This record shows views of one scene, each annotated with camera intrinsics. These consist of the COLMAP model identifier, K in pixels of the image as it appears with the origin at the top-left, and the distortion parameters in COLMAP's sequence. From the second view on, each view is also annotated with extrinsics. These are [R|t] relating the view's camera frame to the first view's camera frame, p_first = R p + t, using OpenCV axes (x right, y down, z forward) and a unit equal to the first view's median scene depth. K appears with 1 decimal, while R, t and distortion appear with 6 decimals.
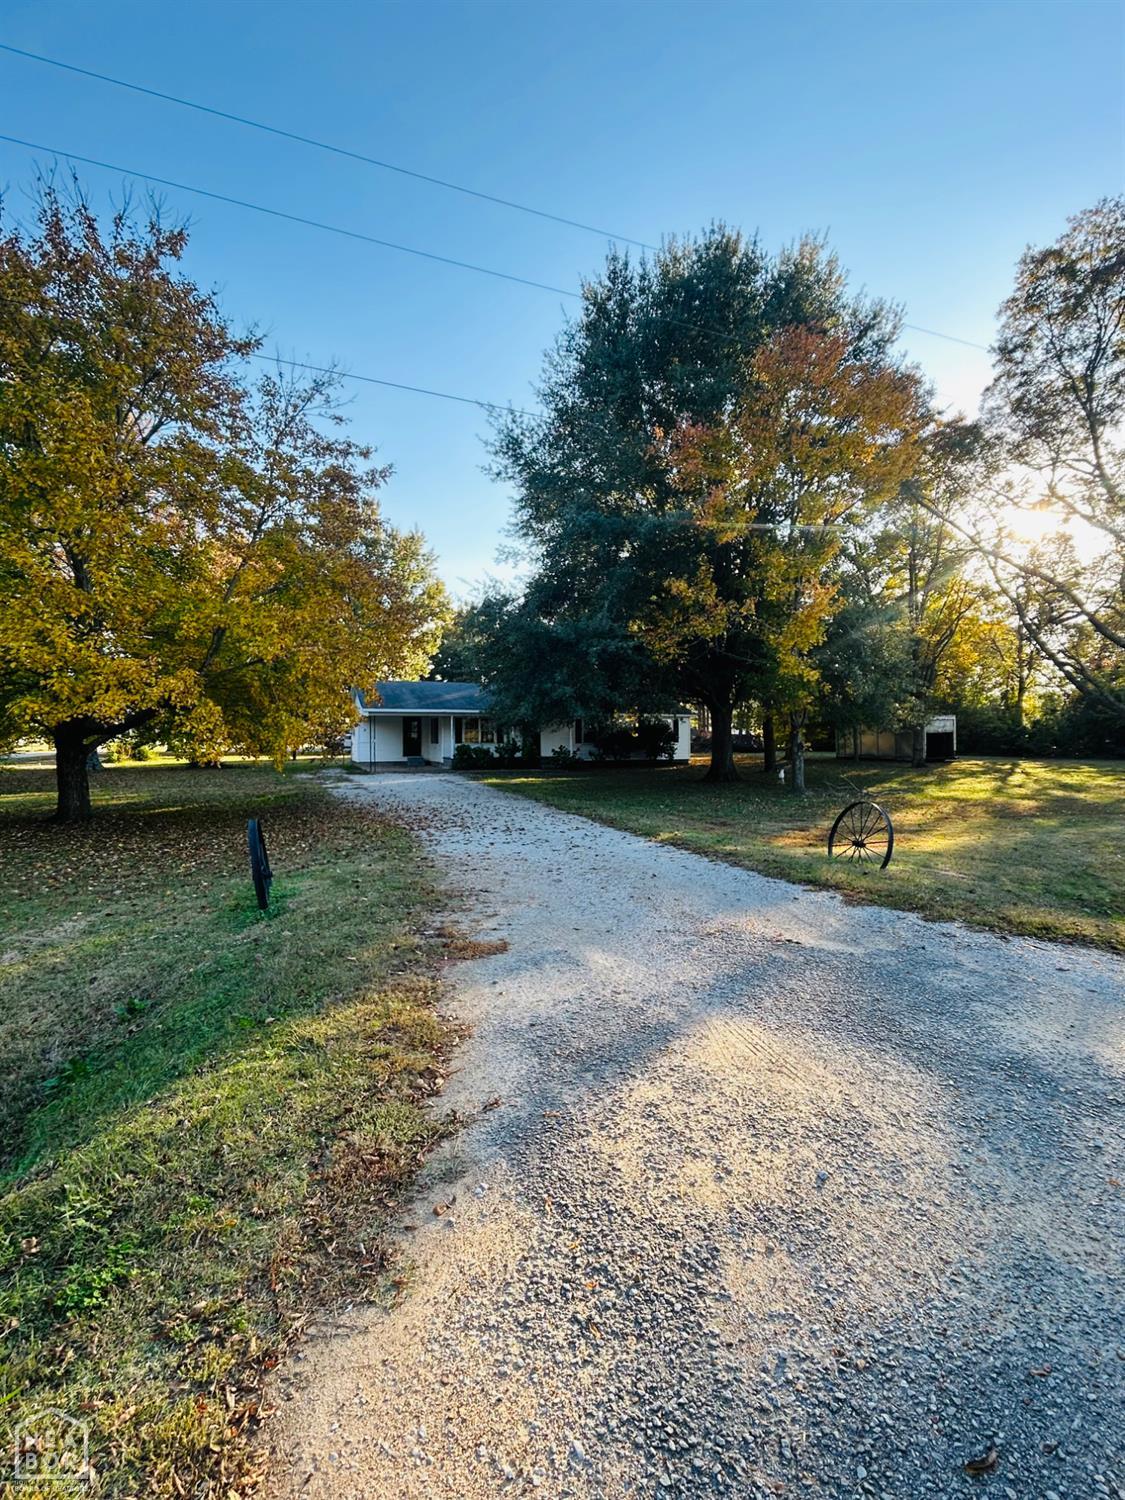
lens RADIAL K [[642.1, 0, 560.8], [0, 642.1, 750.3], [0, 0, 1]] dist [0.000269, 0.000267]
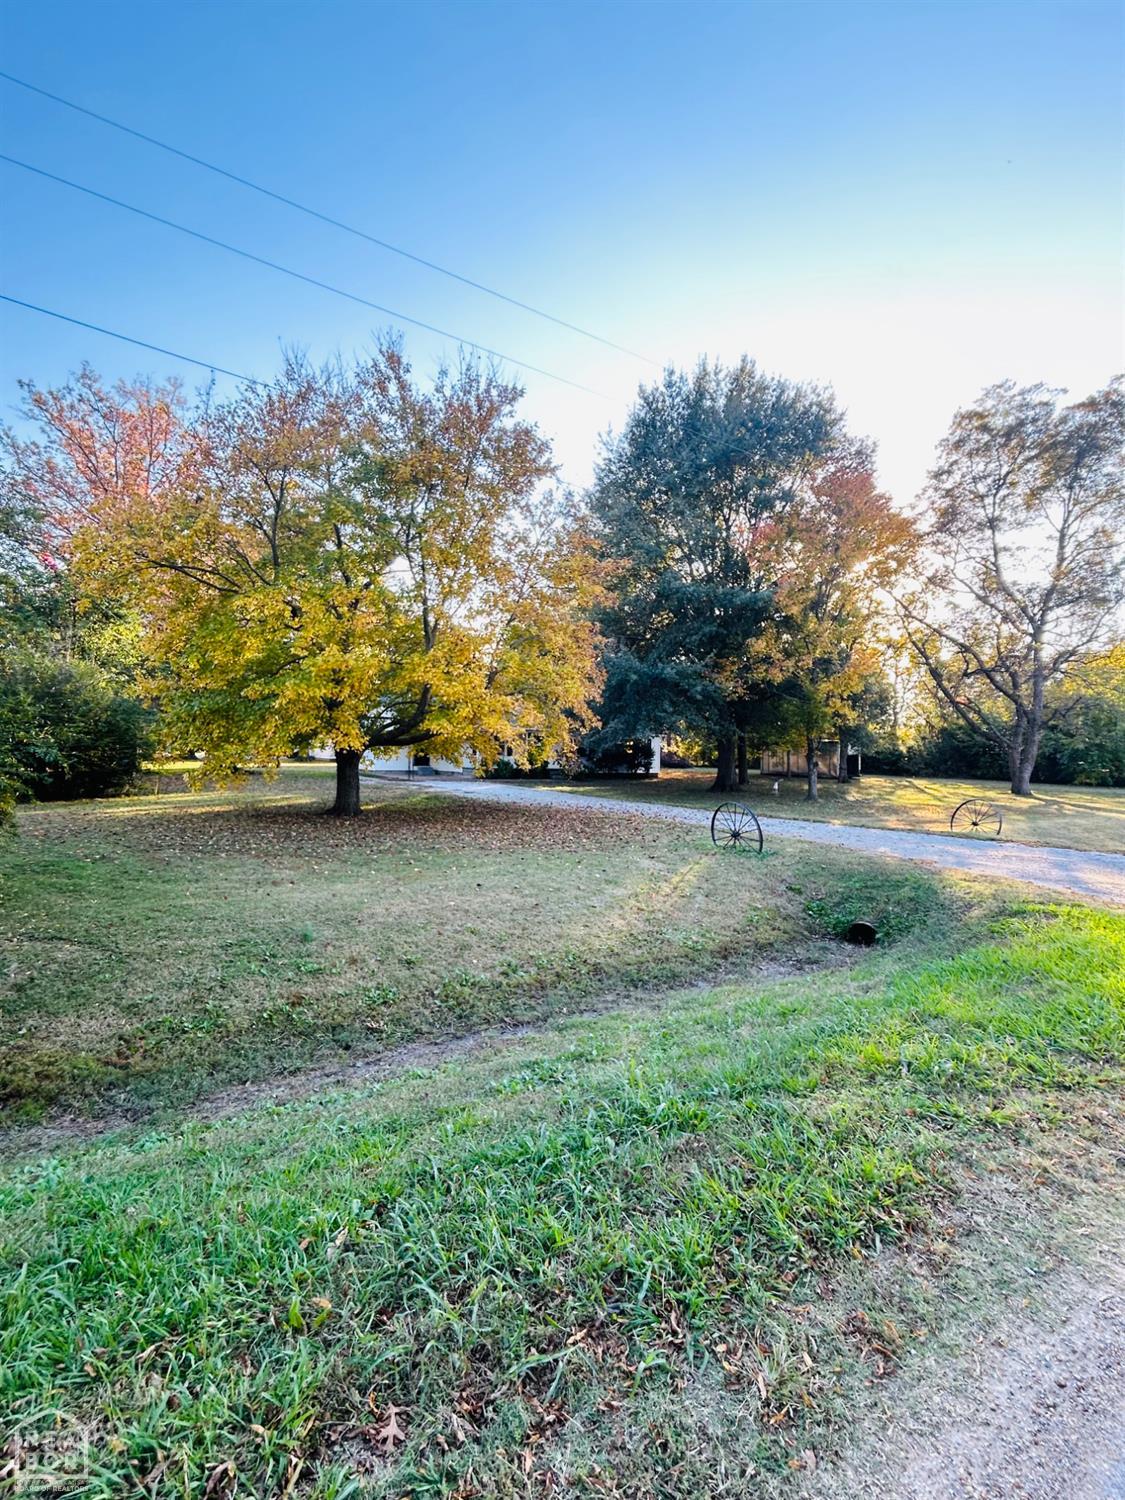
lens RADIAL K [[642.1, 0, 566.9], [0, 642.1, 751.2], [0, 0, 1]] dist [0.000269, 0.000267]
pose [[0.982080, 0.025404, 0.186744, -0.297351], [-0.022089, 0.999560, -0.019810, 0.001513], [-0.187165, 0.015330, 0.982209, -0.161627]]
